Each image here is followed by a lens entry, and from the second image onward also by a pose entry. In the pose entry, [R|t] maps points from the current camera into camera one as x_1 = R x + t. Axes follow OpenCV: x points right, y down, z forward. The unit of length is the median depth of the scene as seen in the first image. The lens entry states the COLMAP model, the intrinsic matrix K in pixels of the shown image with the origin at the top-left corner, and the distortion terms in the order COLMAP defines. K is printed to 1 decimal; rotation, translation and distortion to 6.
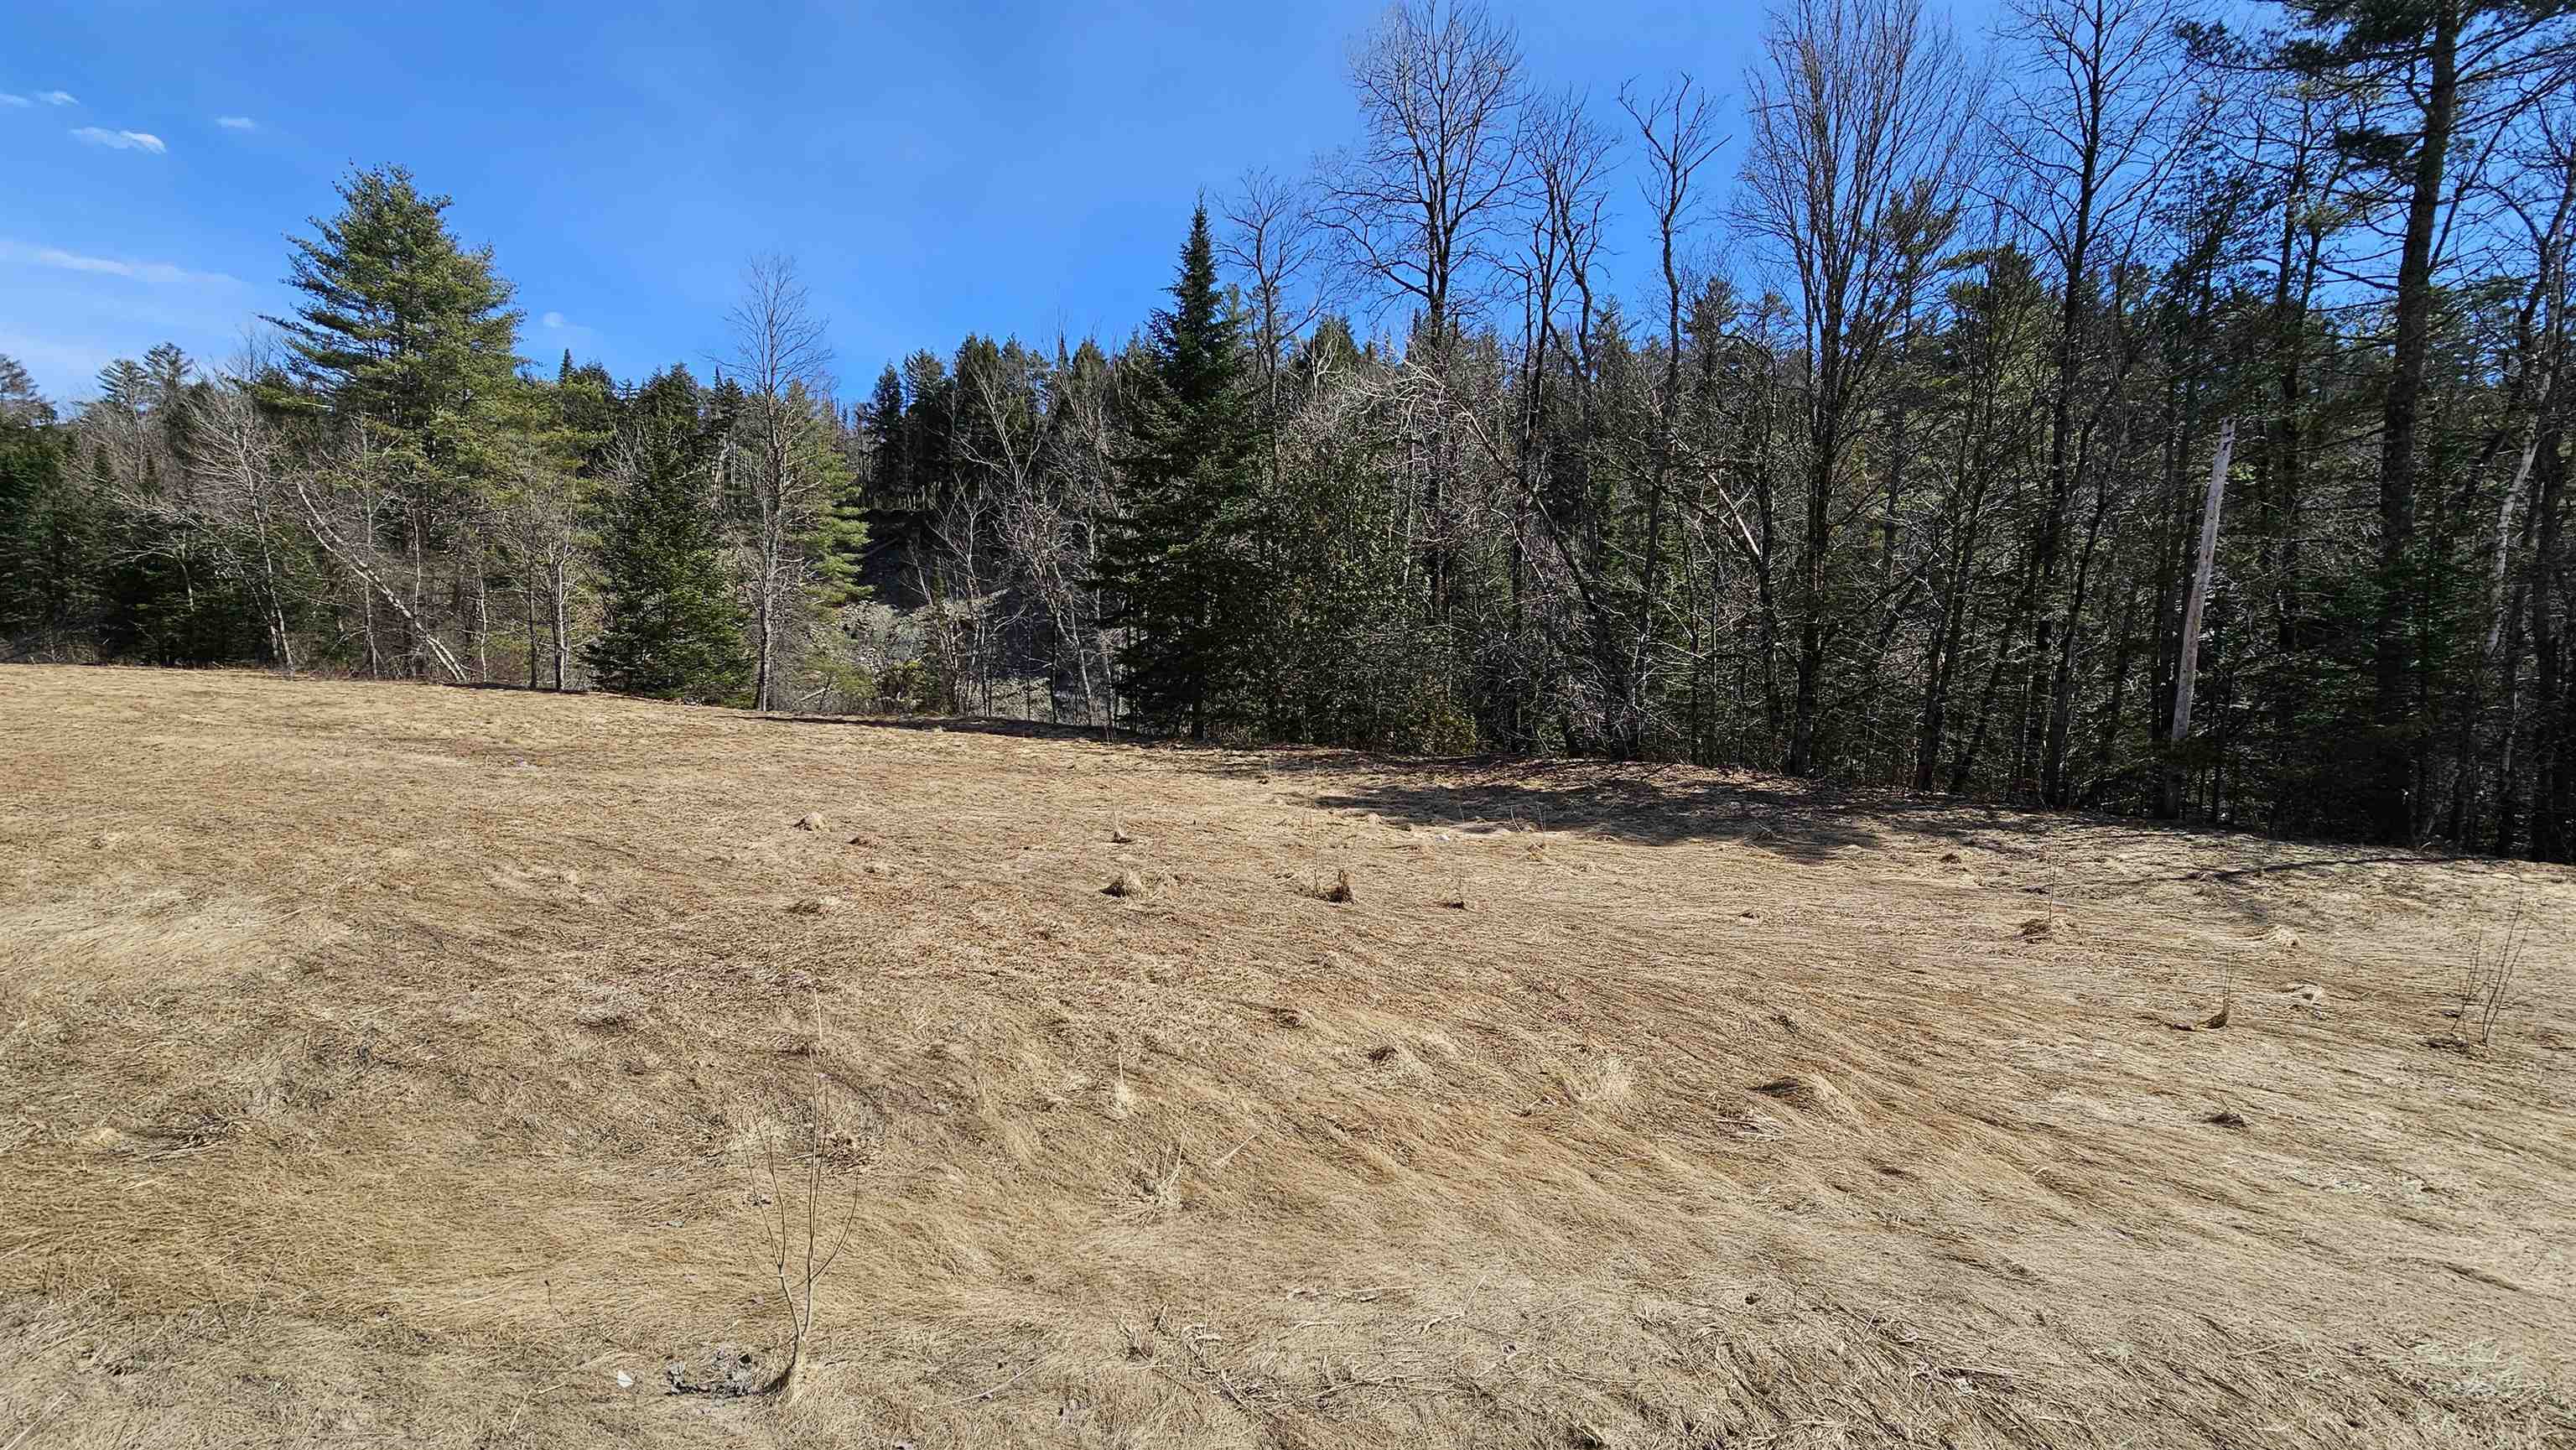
lens RADIAL K [[1057.4, 0, 1300.0], [0, 1057.4, 736.4], [0, 0, 1]] dist [0.003838, -0.001505]
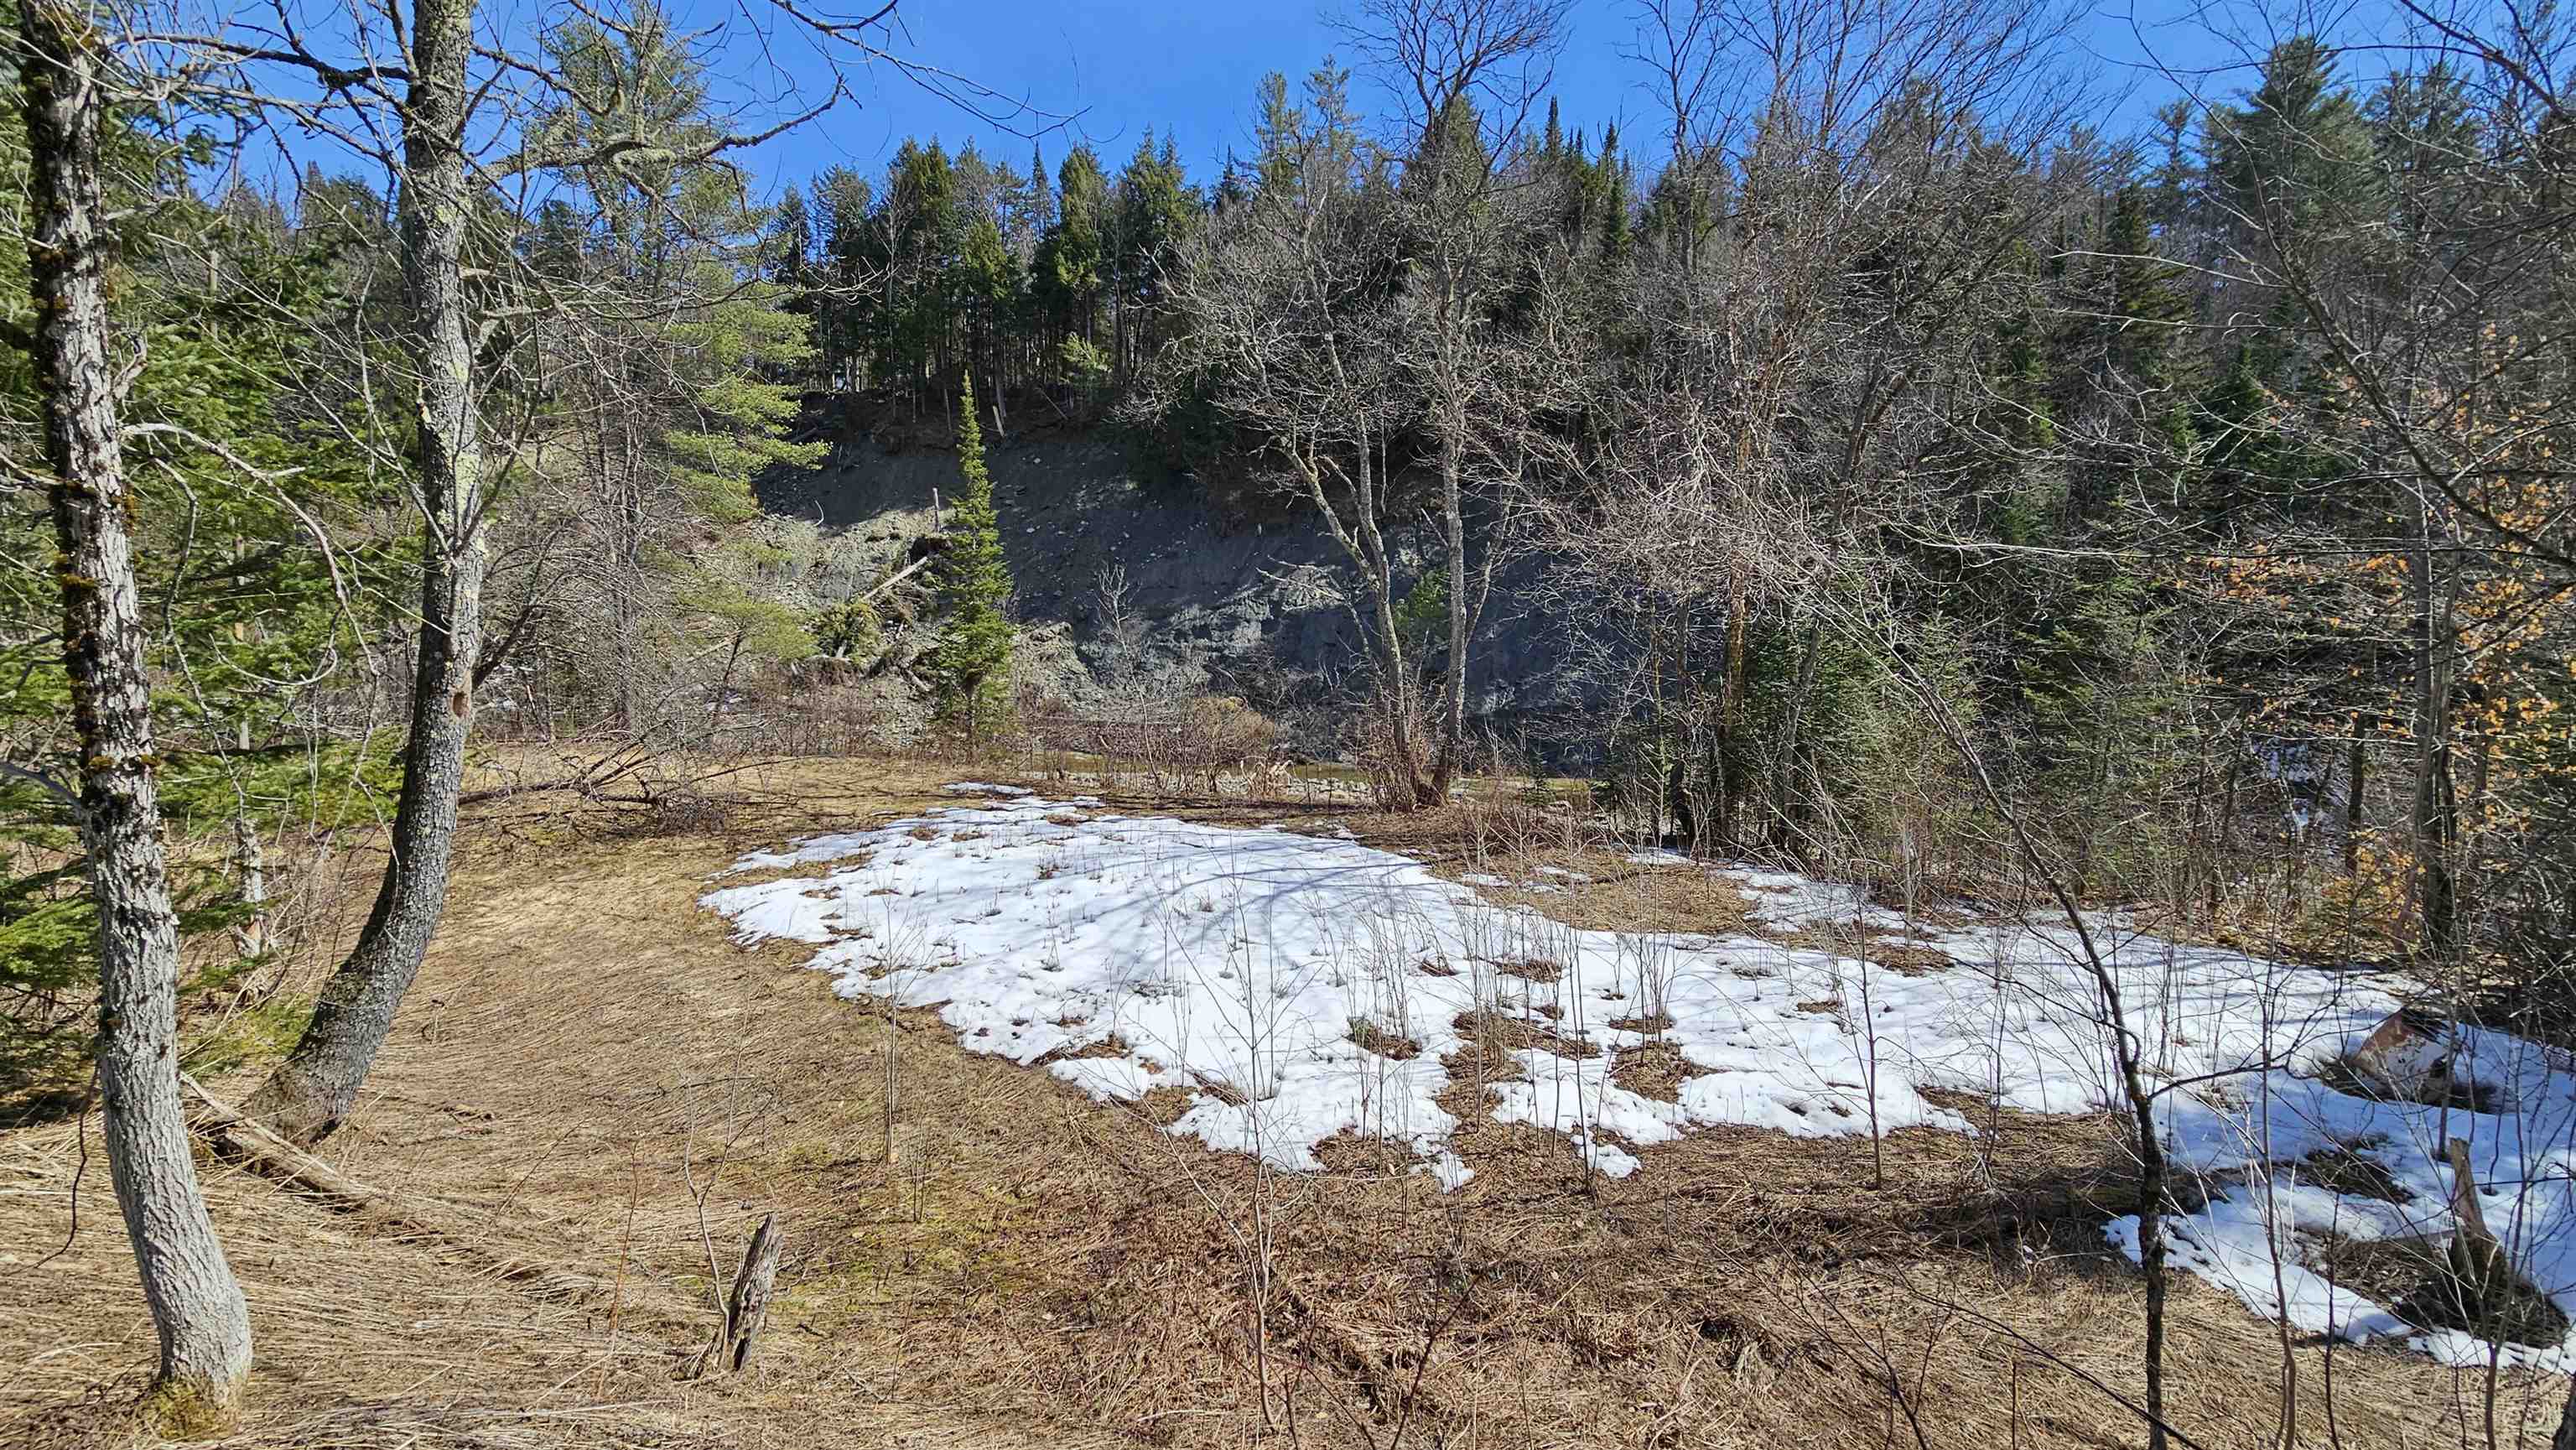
lens RADIAL K [[1057.4, 0, 1305.8], [0, 1057.4, 731.5], [0, 0, 1]] dist [0.003838, -0.001505]
pose [[0.996073, -0.027405, 0.084187, -0.225899], [0.022788, 0.998208, 0.055323, -0.030518], [-0.085553, -0.053187, 0.994913, 0.482328]]
